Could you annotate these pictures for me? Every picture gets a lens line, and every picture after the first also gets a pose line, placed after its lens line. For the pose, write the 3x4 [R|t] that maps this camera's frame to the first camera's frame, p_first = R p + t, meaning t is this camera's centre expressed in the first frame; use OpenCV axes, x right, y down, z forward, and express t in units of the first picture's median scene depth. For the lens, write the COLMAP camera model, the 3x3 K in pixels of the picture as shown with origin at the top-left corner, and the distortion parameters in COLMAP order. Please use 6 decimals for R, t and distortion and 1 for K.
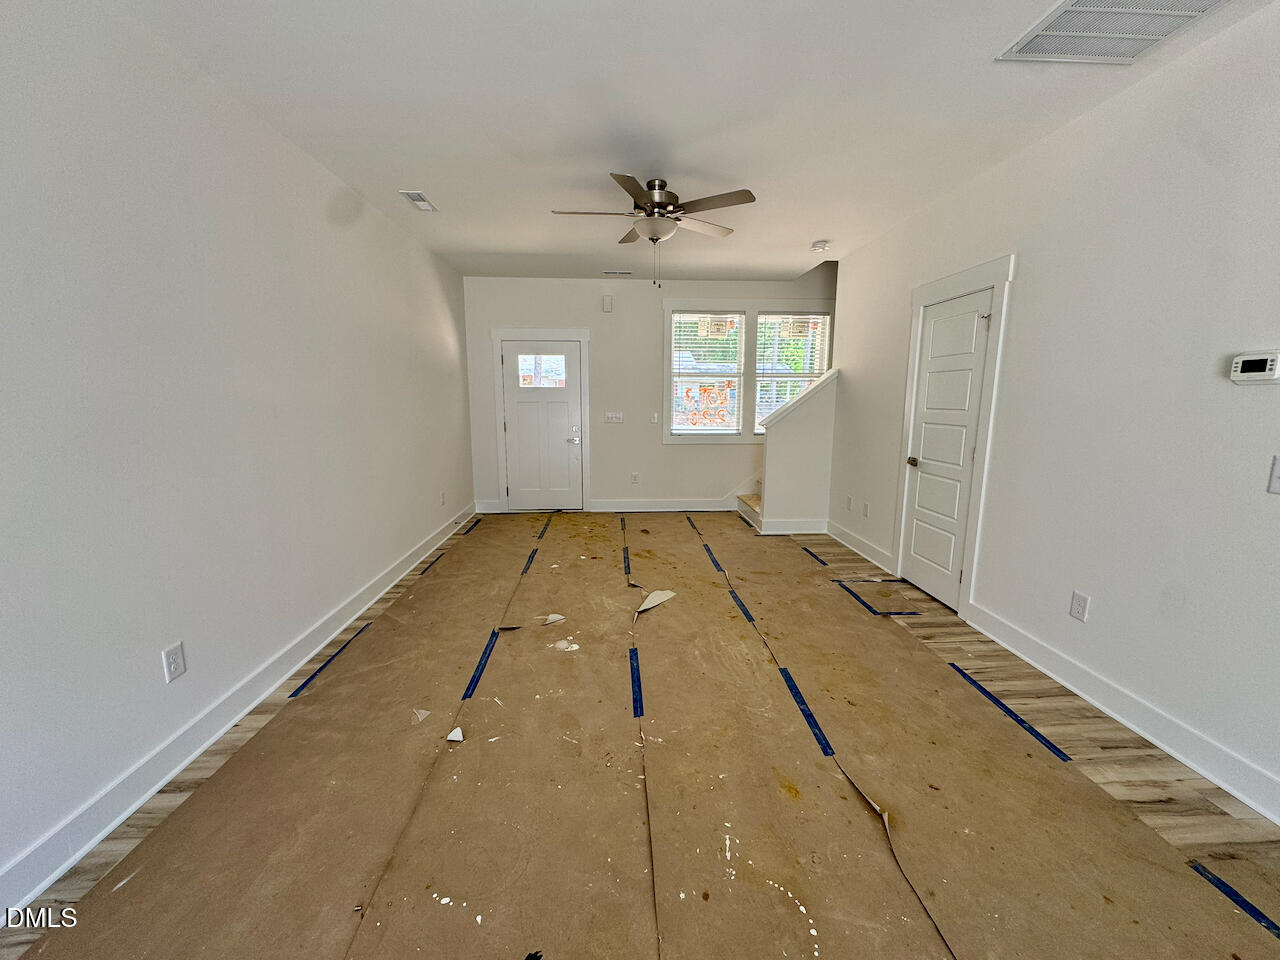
lens RADIAL K [[511.2, 0, 638.7], [0, 511.2, 479.9], [0, 0, 1]] dist [-0.003479, 0.000920]
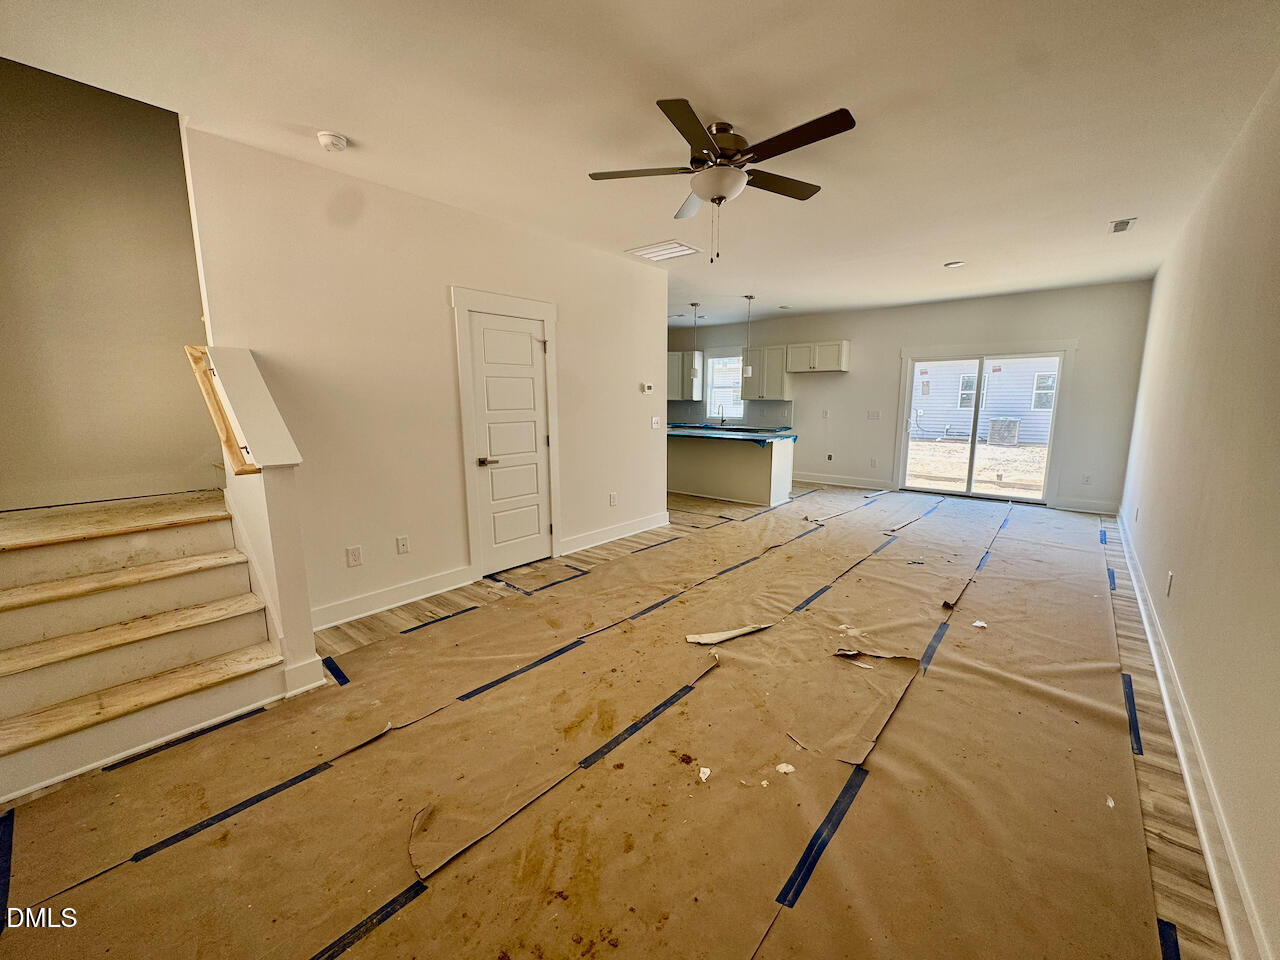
lens RADIAL K [[511.2, 0, 638.7], [0, 511.2, 479.9], [0, 0, 1]] dist [-0.003479, 0.000920]
pose [[-0.723568, -0.111150, 0.681245, -0.435745], [0.112620, 0.954714, 0.275385, -0.274226], [-0.681003, 0.275982, -0.678283, 1.639658]]
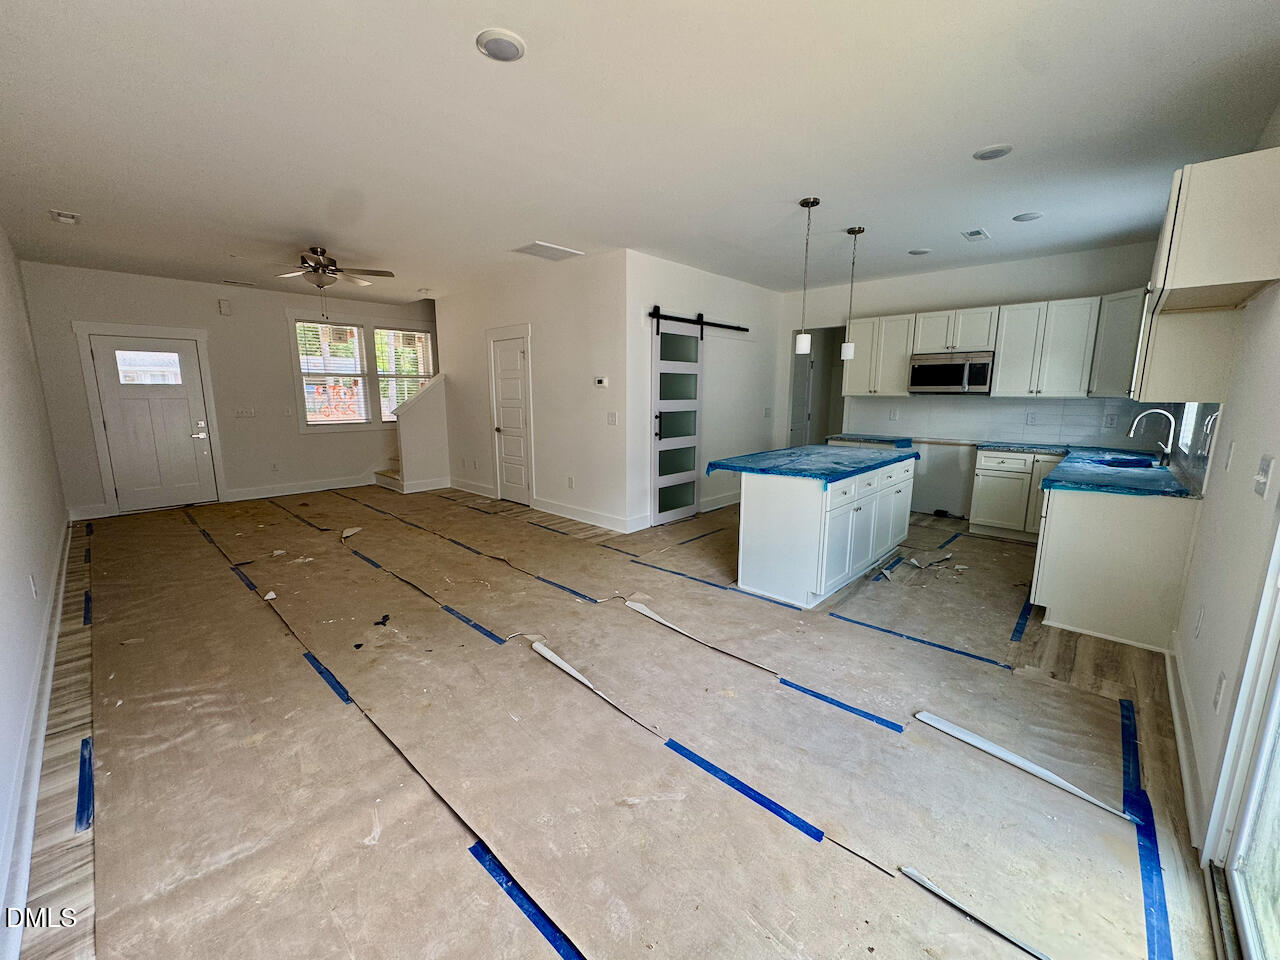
lens RADIAL K [[511.2, 0, 638.7], [0, 511.2, 479.9], [0, 0, 1]] dist [-0.003479, 0.000920]
pose [[0.722559, -0.118649, 0.681051, -0.354506], [0.113545, 0.992151, 0.052383, 0.105647], [-0.681921, 0.039480, 0.730360, -0.647639]]
